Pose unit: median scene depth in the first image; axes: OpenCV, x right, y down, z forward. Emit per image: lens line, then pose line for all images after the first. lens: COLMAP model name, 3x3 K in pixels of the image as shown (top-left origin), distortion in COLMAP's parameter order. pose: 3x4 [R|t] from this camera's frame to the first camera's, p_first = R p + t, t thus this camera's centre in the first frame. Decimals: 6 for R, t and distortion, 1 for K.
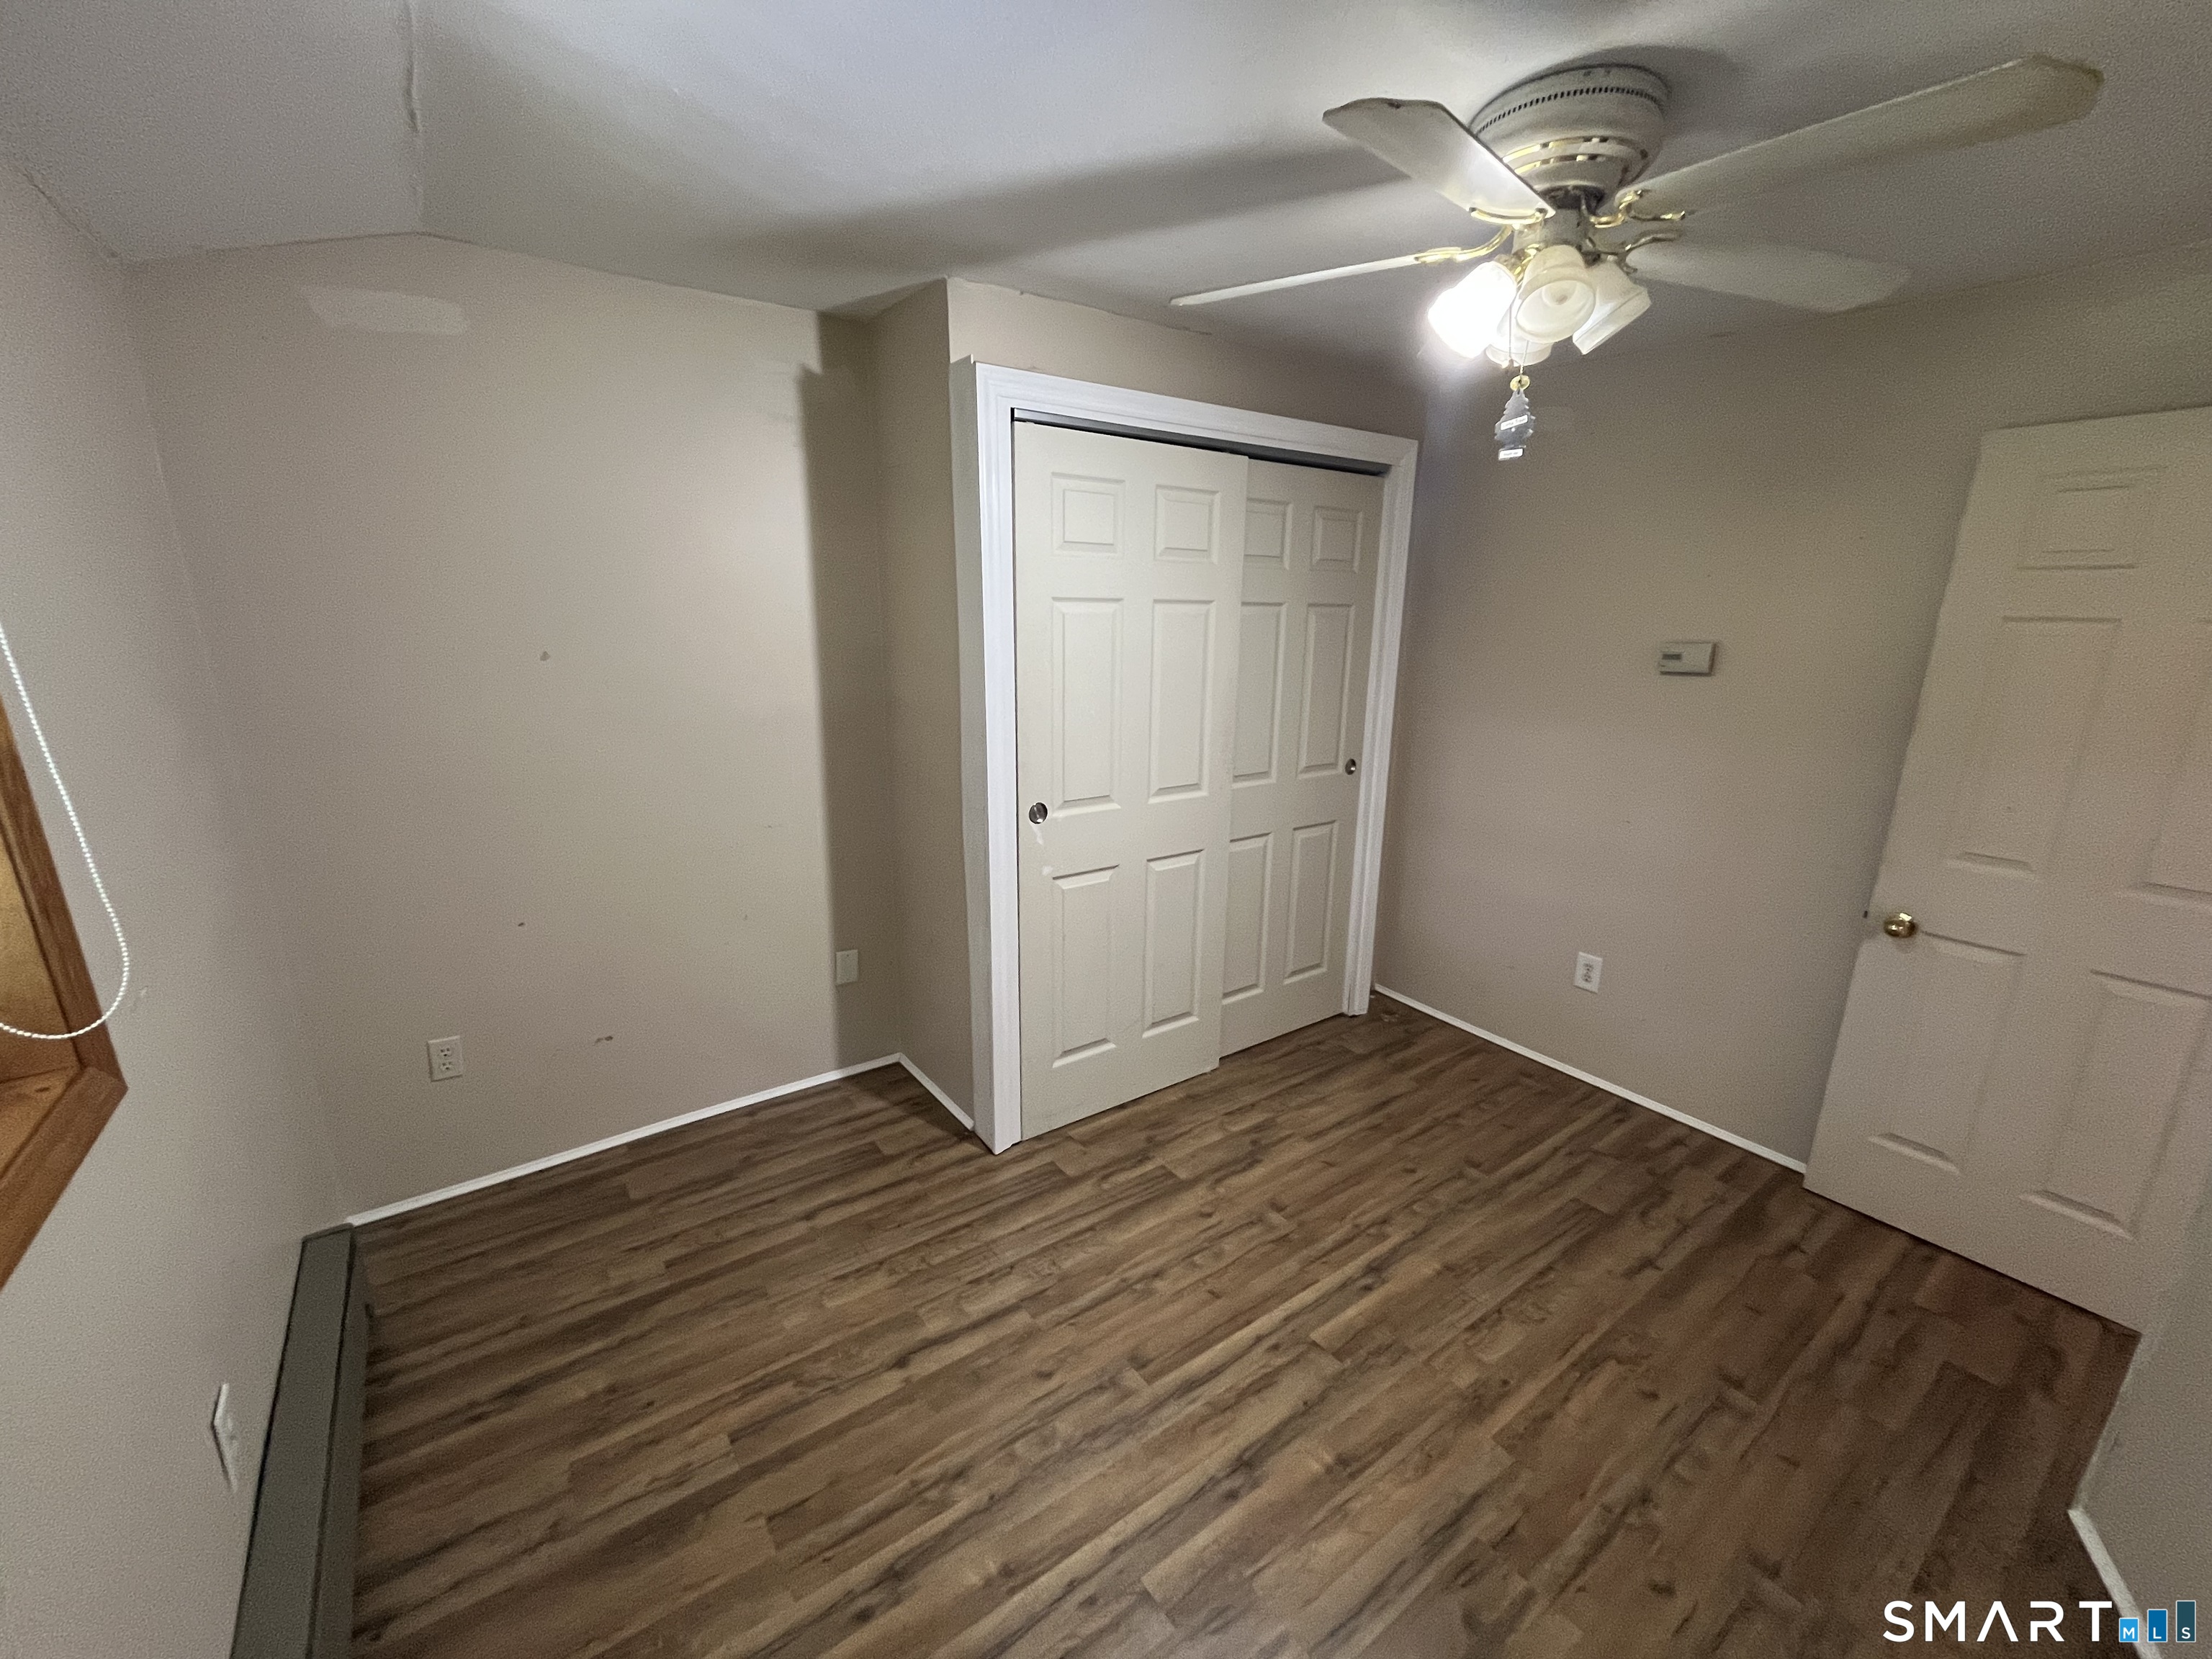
lens RADIAL K [[897.1, 0, 1109.3], [0, 897.1, 831.5], [0, 0, 1]] dist [0.001340, 0.000408]
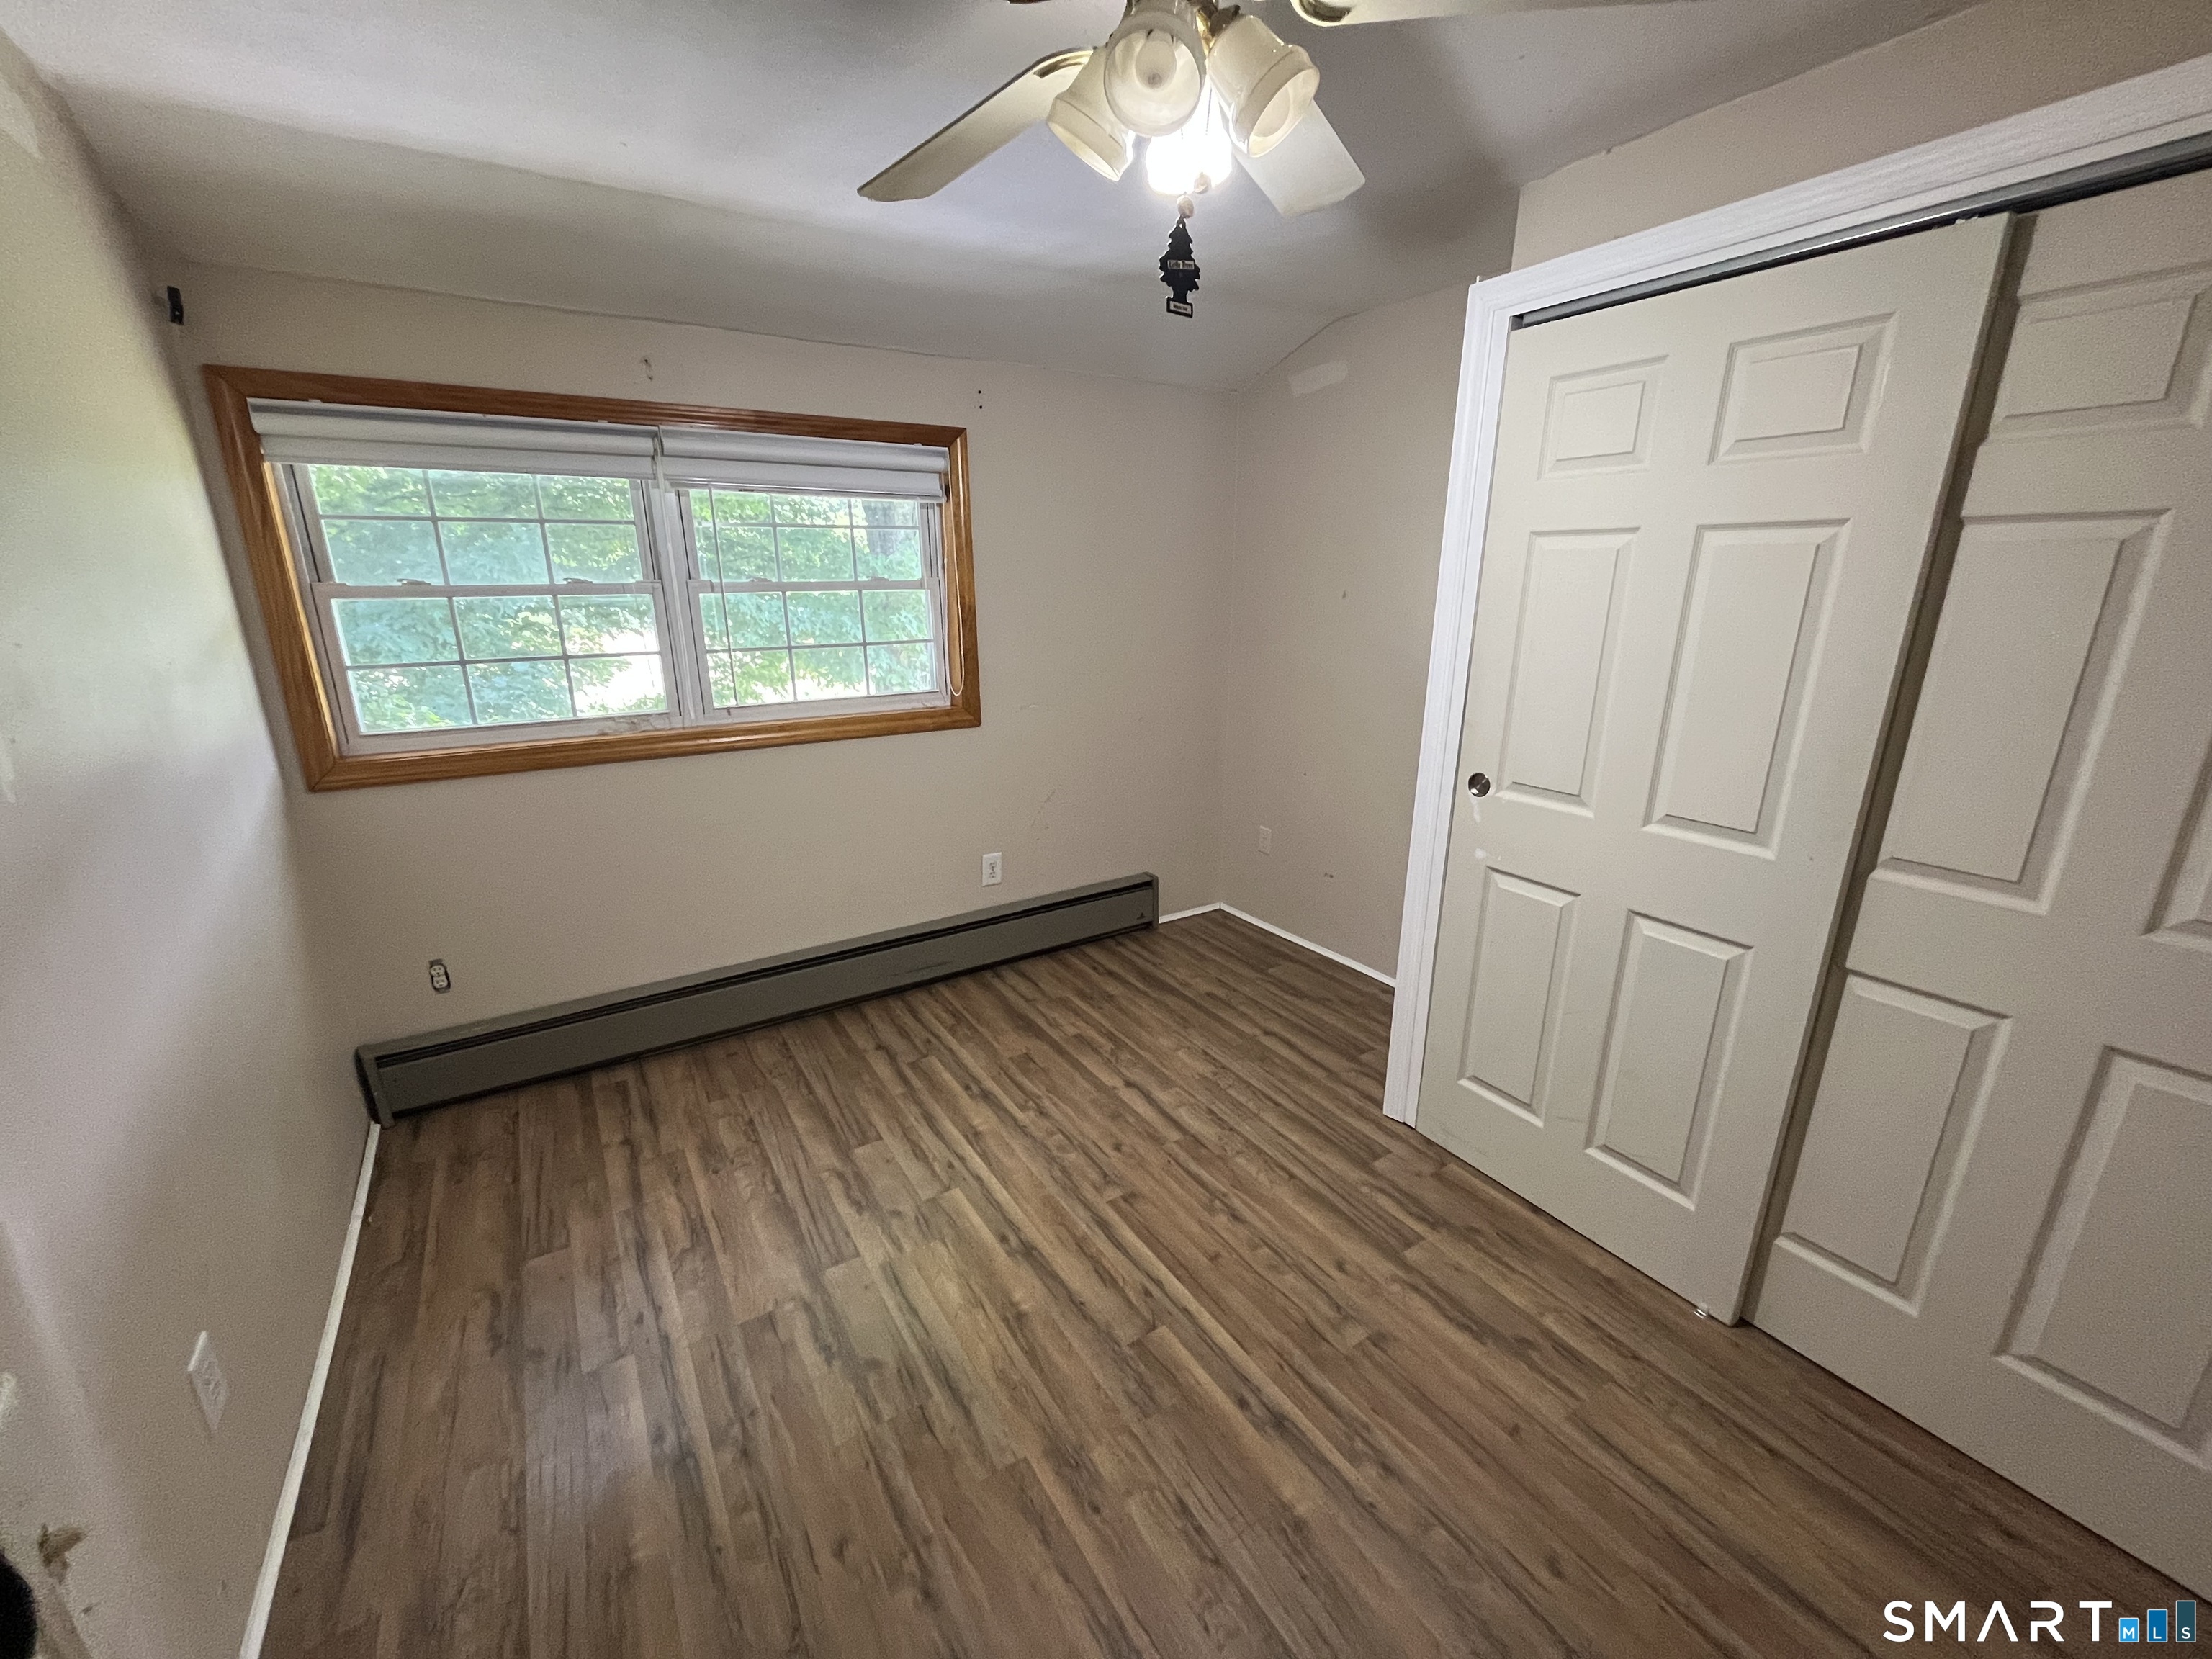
lens RADIAL K [[897.1, 0, 1095.7], [0, 897.1, 840.4], [0, 0, 1]] dist [0.001340, 0.000408]
pose [[-0.071932, 0.270661, -0.959984, 1.007718], [-0.245498, 0.928062, 0.280056, -0.154641], [0.966725, 0.255819, -0.000311, 0.817382]]
